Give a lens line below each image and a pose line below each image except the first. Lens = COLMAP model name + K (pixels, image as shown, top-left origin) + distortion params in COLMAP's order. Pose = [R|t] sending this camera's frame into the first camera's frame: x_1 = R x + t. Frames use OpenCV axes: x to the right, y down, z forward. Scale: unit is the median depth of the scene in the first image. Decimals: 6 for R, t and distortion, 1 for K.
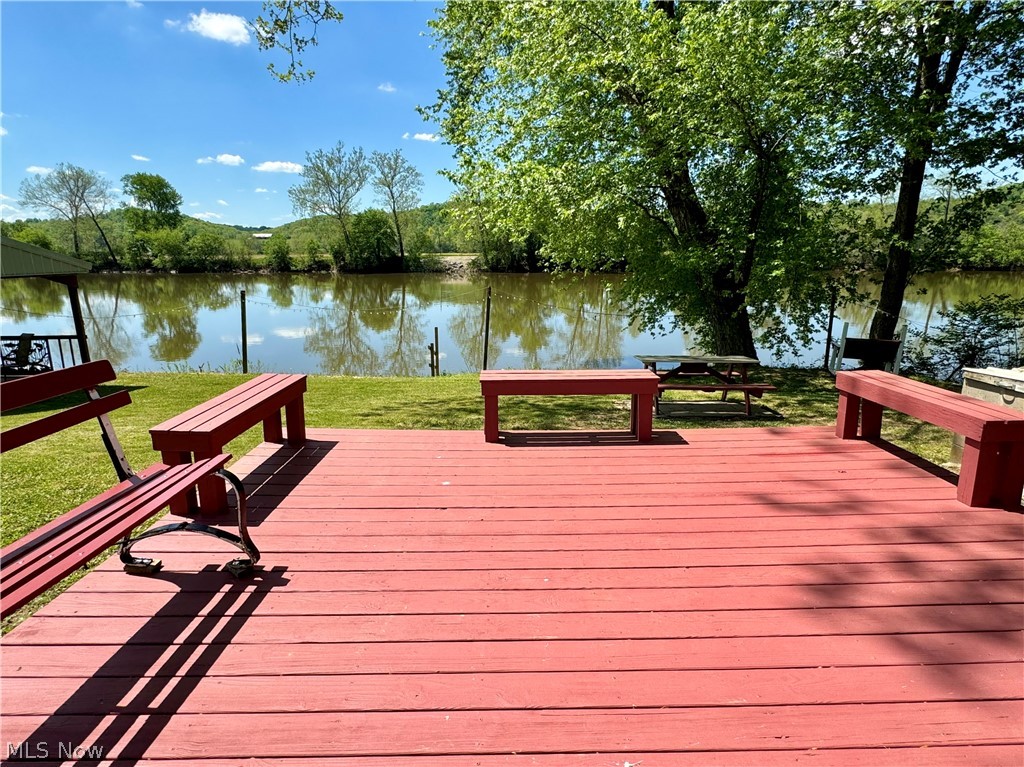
lens RADIAL K [[556.3, 0, 512.0], [0, 556.3, 383.5], [0, 0, 1]] dist [-0.001173, 0.000163]
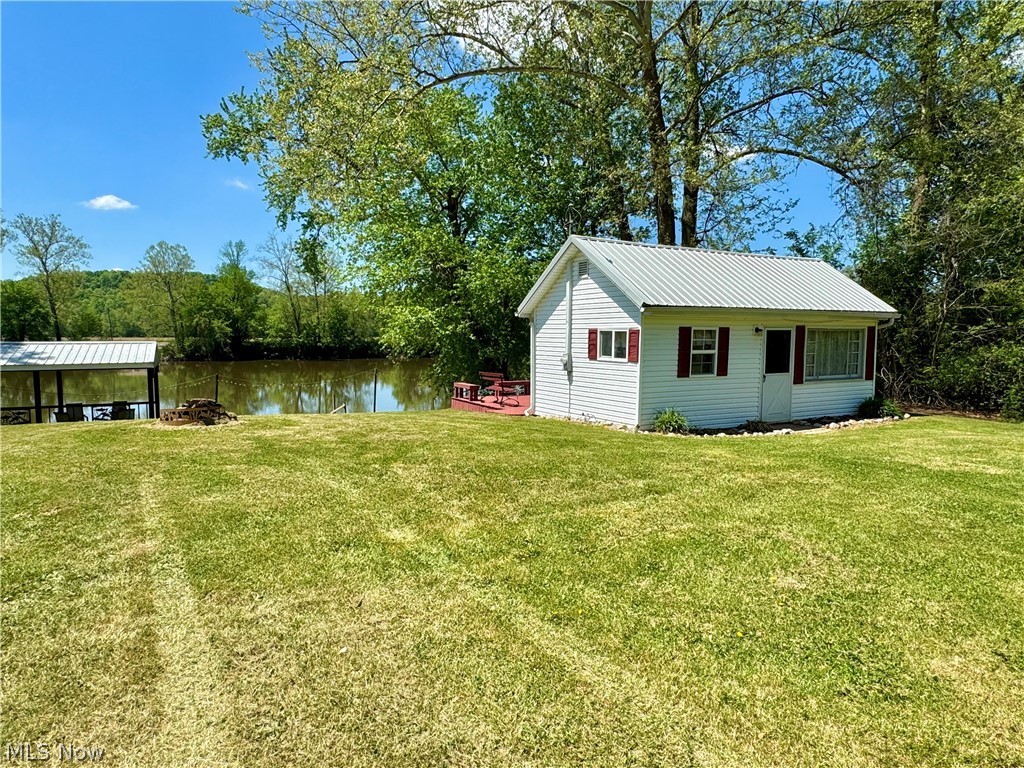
lens RADIAL K [[654.5, 0, 512.0], [0, 654.5, 384.0], [0, 0, 1]] dist [0.003539, 0.000903]
pose [[0.882757, -0.028474, 0.468966, -0.068292], [0.102405, 0.985824, -0.132907, 0.019950], [-0.458534, 0.165349, 0.873159, -0.102171]]
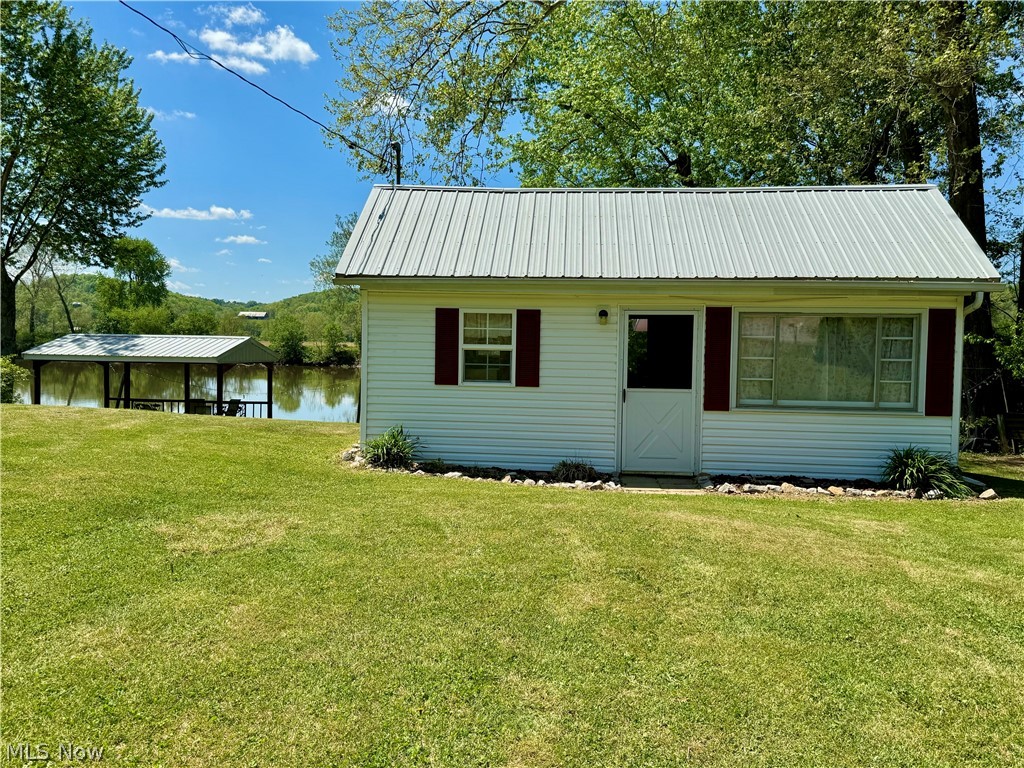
lens RADIAL K [[855.3, 0, 512.0], [0, 855.3, 384.0], [0, 0, 1]] dist [0.172022, -0.325669]
pose [[0.993780, 0.027353, -0.107953, 0.011208], [-0.046758, 0.982269, -0.181553, 0.023333], [0.101073, 0.185472, 0.977438, -0.110063]]
